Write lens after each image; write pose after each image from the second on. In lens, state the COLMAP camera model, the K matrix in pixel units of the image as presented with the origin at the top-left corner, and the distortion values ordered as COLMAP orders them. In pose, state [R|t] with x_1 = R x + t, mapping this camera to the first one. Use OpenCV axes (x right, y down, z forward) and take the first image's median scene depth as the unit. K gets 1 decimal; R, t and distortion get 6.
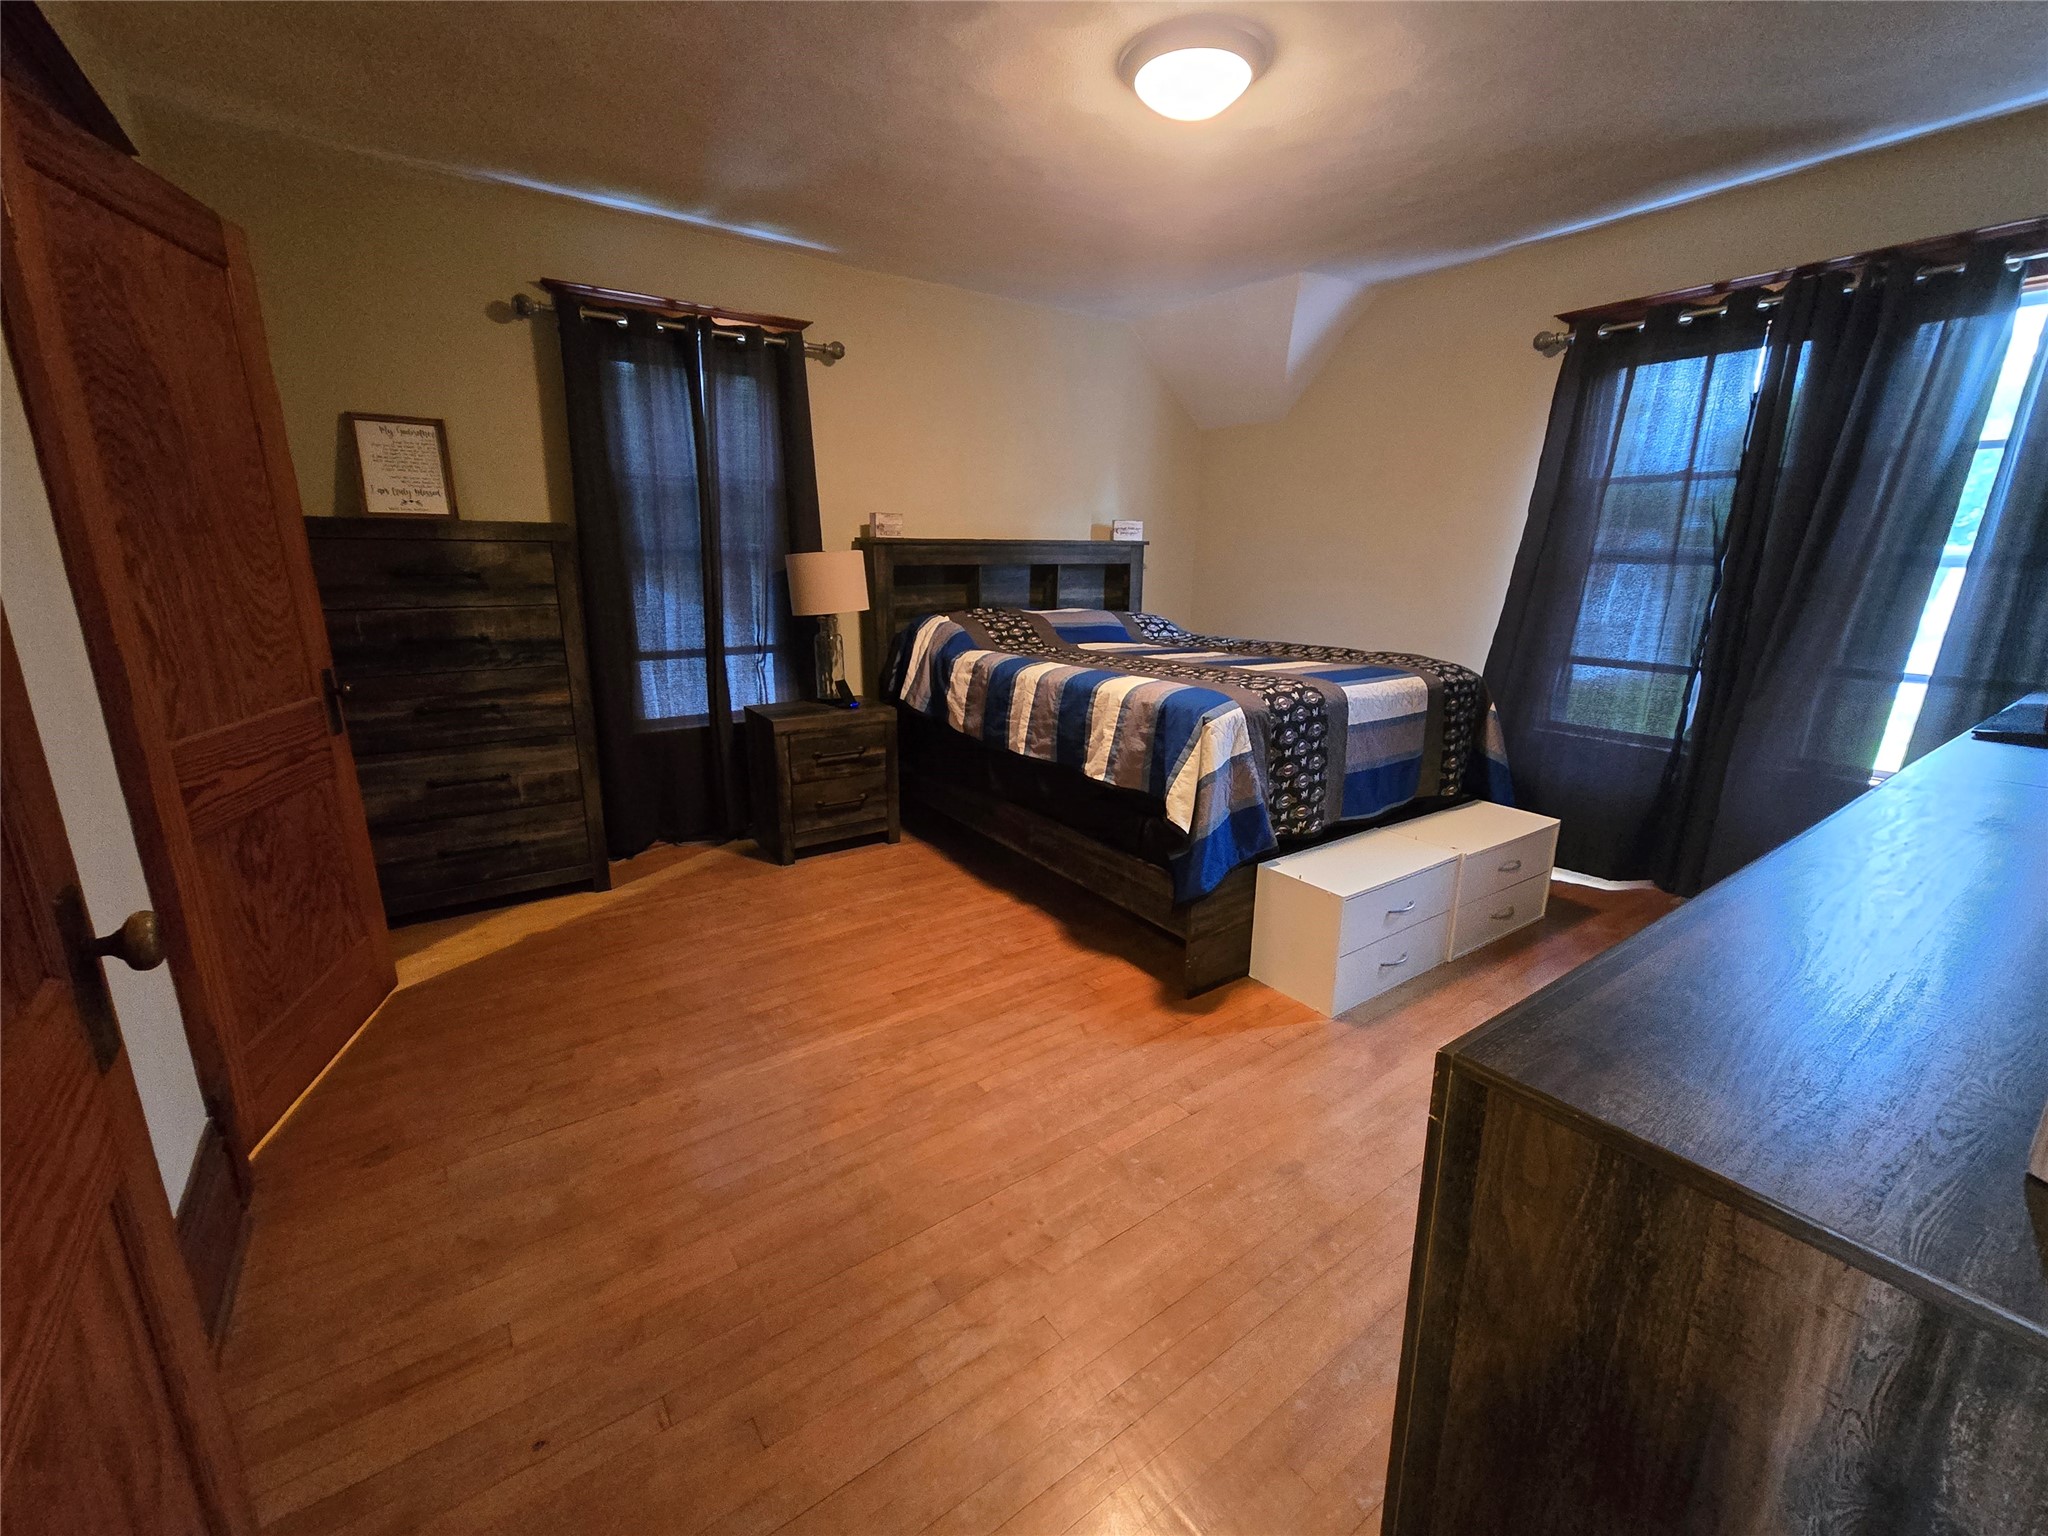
lens RADIAL K [[839.0, 0, 1030.2], [0, 839.0, 758.5], [0, 0, 1]] dist [0.000099, 0.000015]
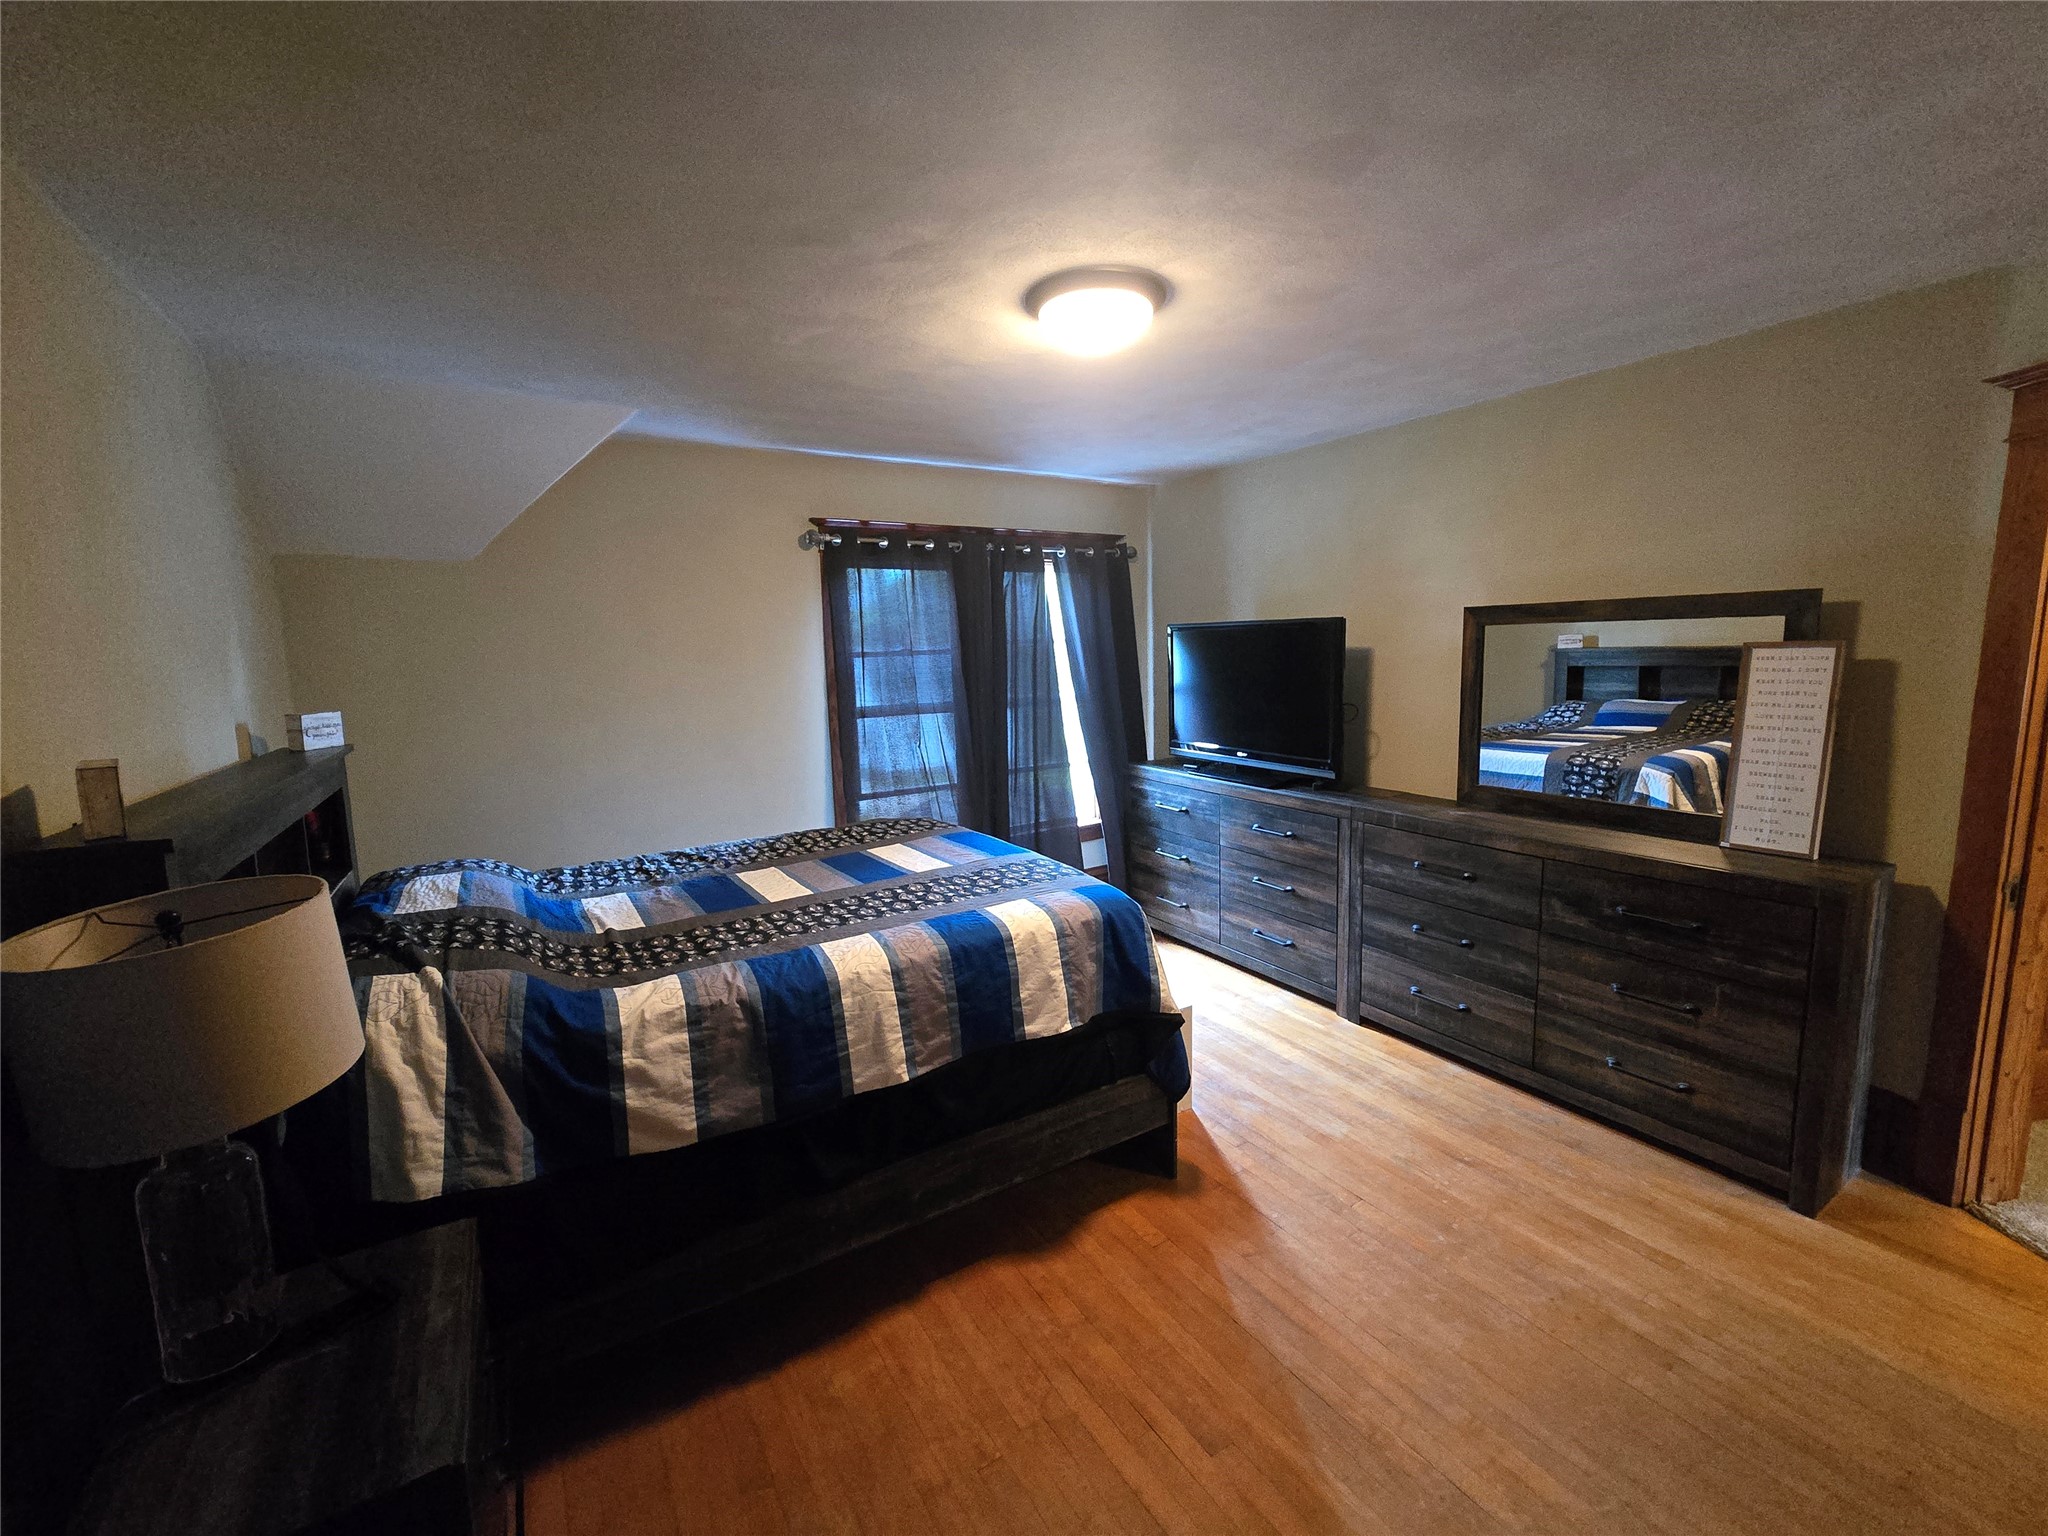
lens RADIAL K [[839.0, 0, 1030.2], [0, 839.0, 758.5], [0, 0, 1]] dist [0.000099, 0.000015]
pose [[0.048639, -0.136872, 0.989394, -0.616581], [0.262180, 0.957581, 0.119582, -0.298151], [-0.963793, 0.253583, 0.082461, 0.772327]]
